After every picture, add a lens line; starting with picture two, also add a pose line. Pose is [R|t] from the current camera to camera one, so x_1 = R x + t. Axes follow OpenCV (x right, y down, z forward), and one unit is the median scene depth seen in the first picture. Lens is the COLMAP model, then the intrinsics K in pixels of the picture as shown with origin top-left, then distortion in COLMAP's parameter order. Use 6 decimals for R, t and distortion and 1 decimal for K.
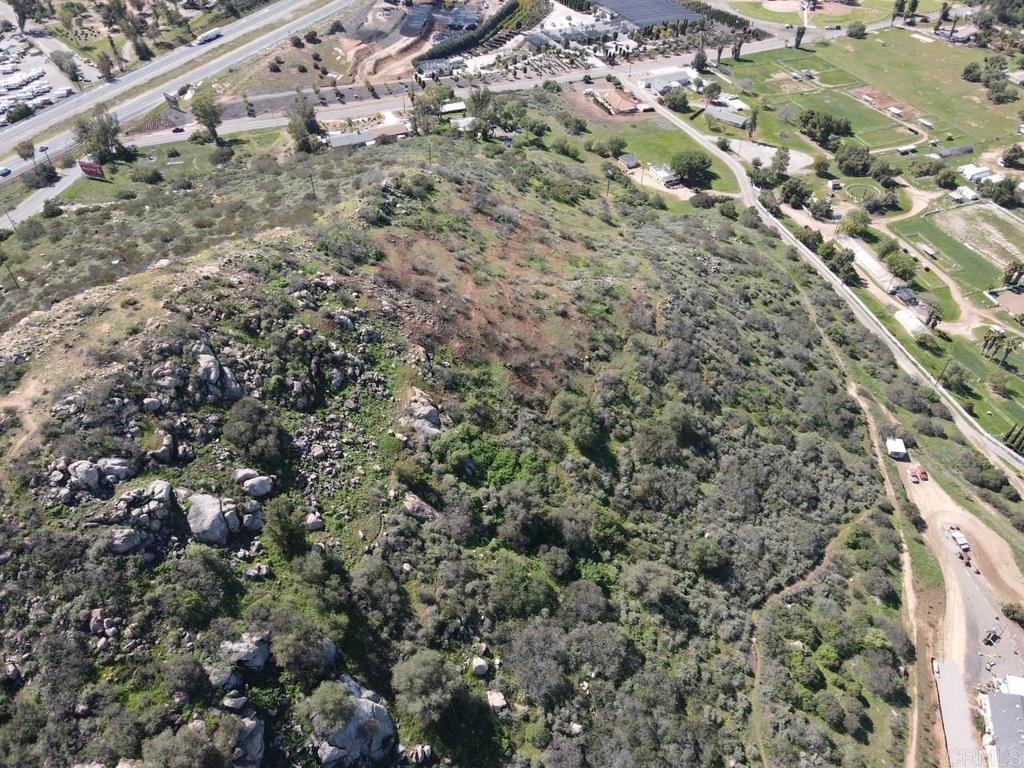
lens RADIAL K [[762.7, 0, 512.0], [0, 762.7, 384.0], [0, 0, 1]] dist [0.023719, 0.006414]
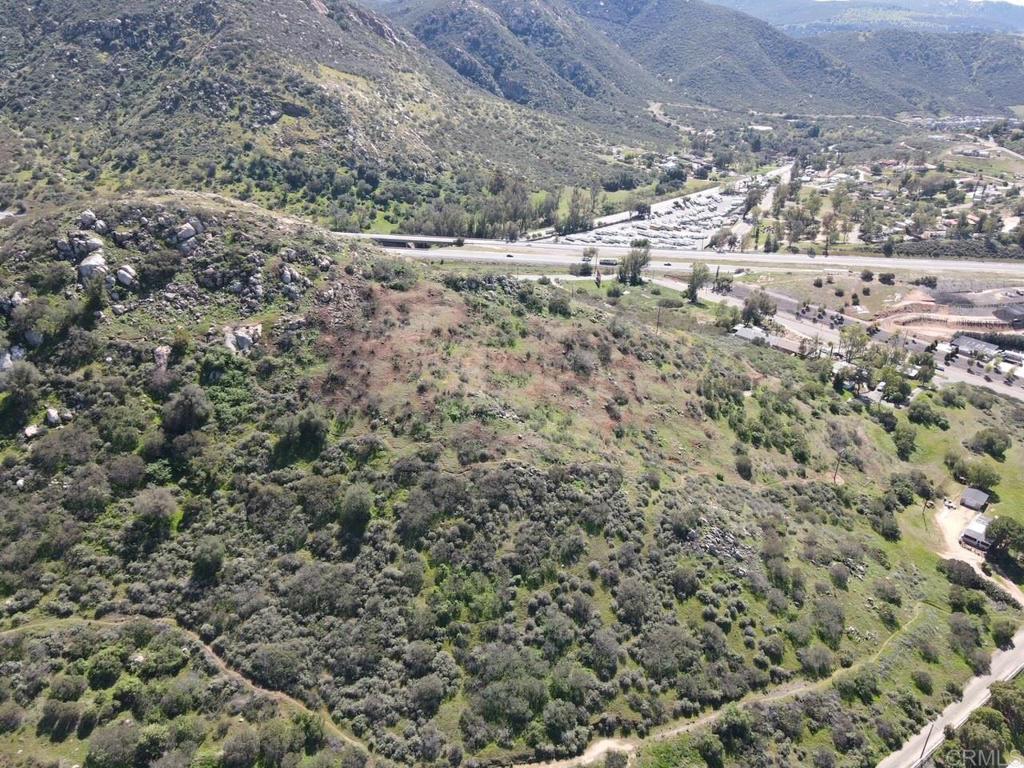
lens RADIAL K [[762.7, 0, 512.0], [0, 762.7, 384.0], [0, 0, 1]] dist [0.023719, 0.006414]
pose [[0.352983, 0.415994, -0.838064, 1.351822], [-0.657384, 0.747641, 0.094229, -0.376091], [0.665770, 0.517669, 0.537372, 0.651628]]
